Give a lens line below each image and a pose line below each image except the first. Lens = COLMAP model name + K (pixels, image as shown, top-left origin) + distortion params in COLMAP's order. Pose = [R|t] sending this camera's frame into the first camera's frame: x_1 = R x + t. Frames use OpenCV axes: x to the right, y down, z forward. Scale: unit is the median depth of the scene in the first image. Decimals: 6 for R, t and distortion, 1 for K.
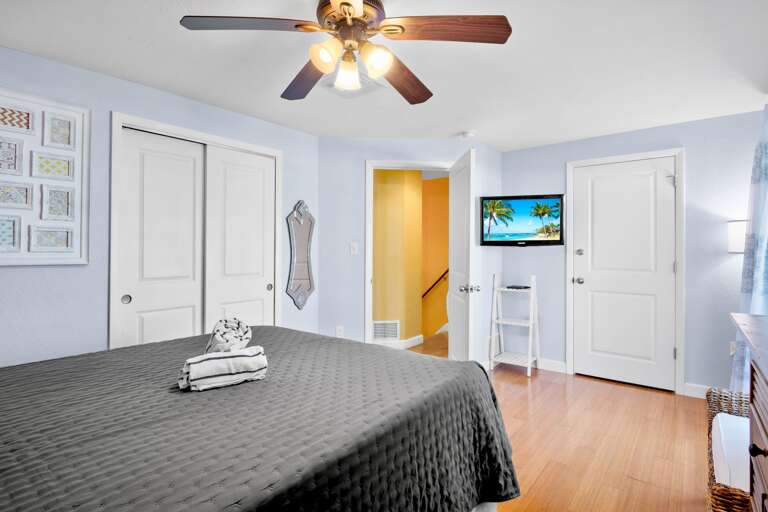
lens RADIAL K [[379.1, 0, 384.8], [0, 379.1, 250.0], [0, 0, 1]] dist [-0.005794, -0.002433]
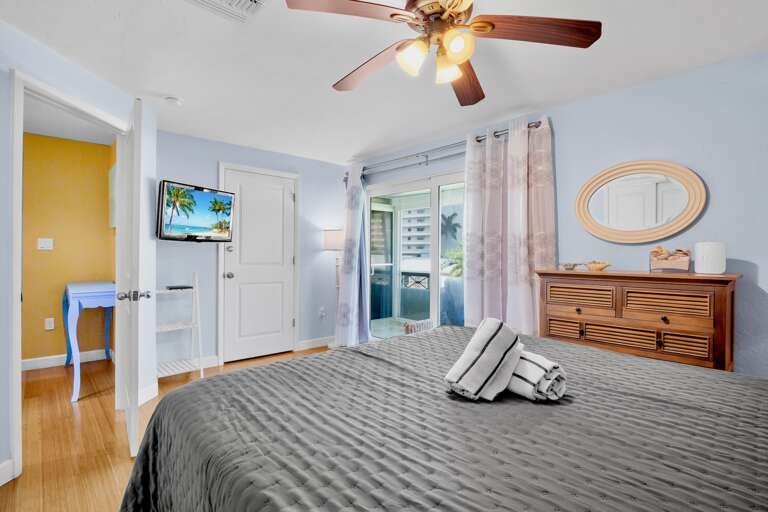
lens RADIAL K [[379.1, 0, 384.7], [0, 379.1, 257.8], [0, 0, 1]] dist [-0.005794, -0.002433]
pose [[0.167265, -0.012716, 0.985830, -0.478072], [-0.010836, 0.999833, 0.014735, 0.010609], [-0.985852, -0.013147, 0.167099, 0.392990]]
